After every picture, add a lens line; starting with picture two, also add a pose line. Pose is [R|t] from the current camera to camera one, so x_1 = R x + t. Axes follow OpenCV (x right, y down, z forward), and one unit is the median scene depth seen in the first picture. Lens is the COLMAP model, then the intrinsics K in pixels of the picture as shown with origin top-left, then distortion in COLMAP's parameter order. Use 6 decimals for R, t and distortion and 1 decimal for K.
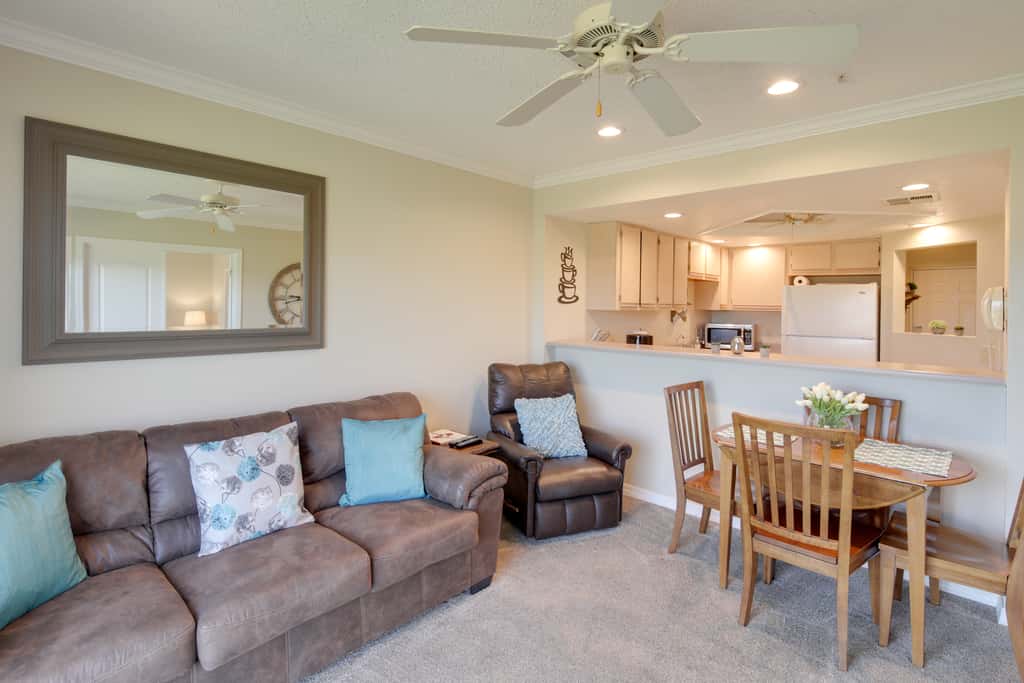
lens RADIAL K [[500.1, 0, 509.5], [0, 500.1, 306.9], [0, 0, 1]] dist [-0.000775, -0.000617]
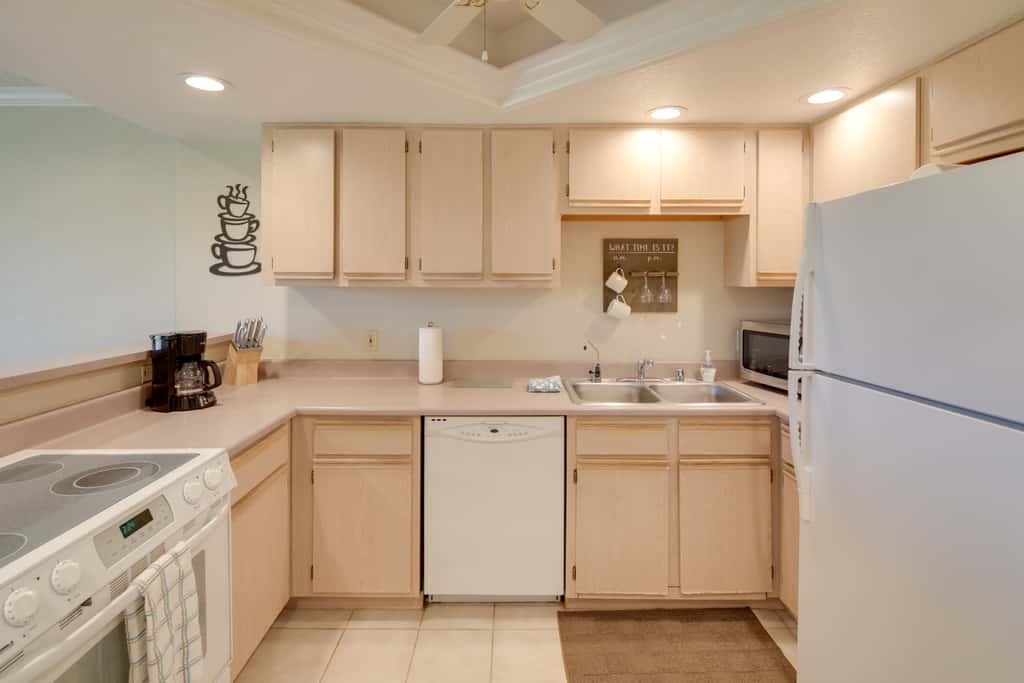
lens RADIAL K [[486.0, 0, 512.2], [0, 486.0, 286.5], [0, 0, 1]] dist [-0.001187, -0.000382]
pose [[0.681550, -0.004002, -0.731761, 0.792751], [0.002414, 0.999992, -0.003220, 0.009777], [0.731768, 0.000428, 0.681554, 0.837588]]
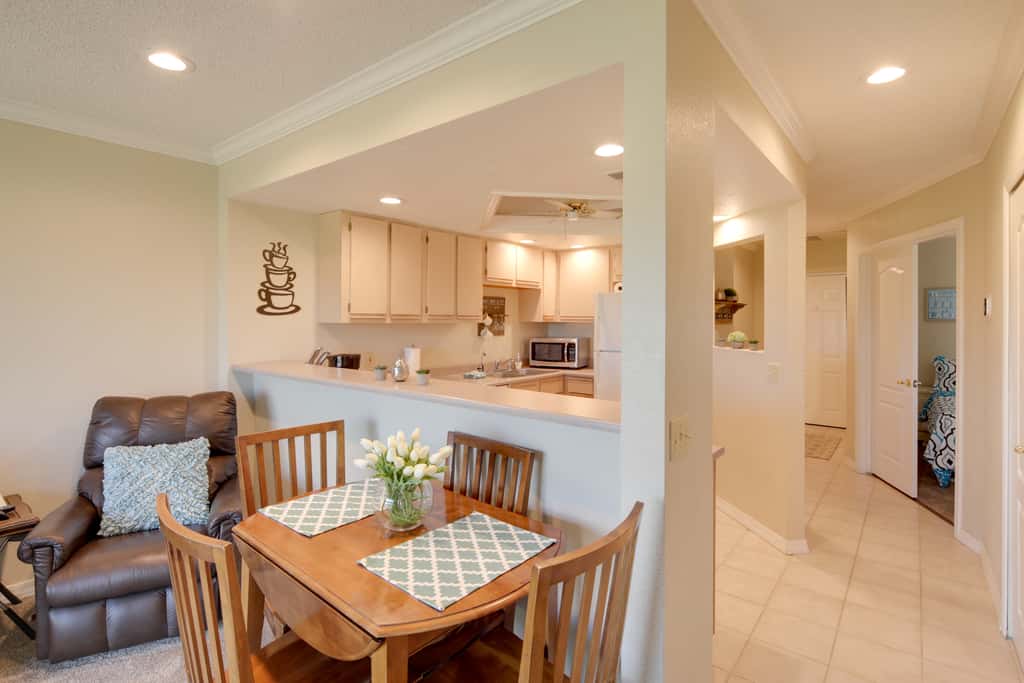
lens RADIAL K [[507.7, 0, 510.3], [0, 507.7, 322.1], [0, 0, 1]] dist [0.003853, -0.000081]
pose [[0.997519, -0.006325, 0.070113, 0.422080], [0.005949, 0.999967, 0.005566, 0.002193], [-0.070146, -0.005135, 0.997524, 0.181335]]
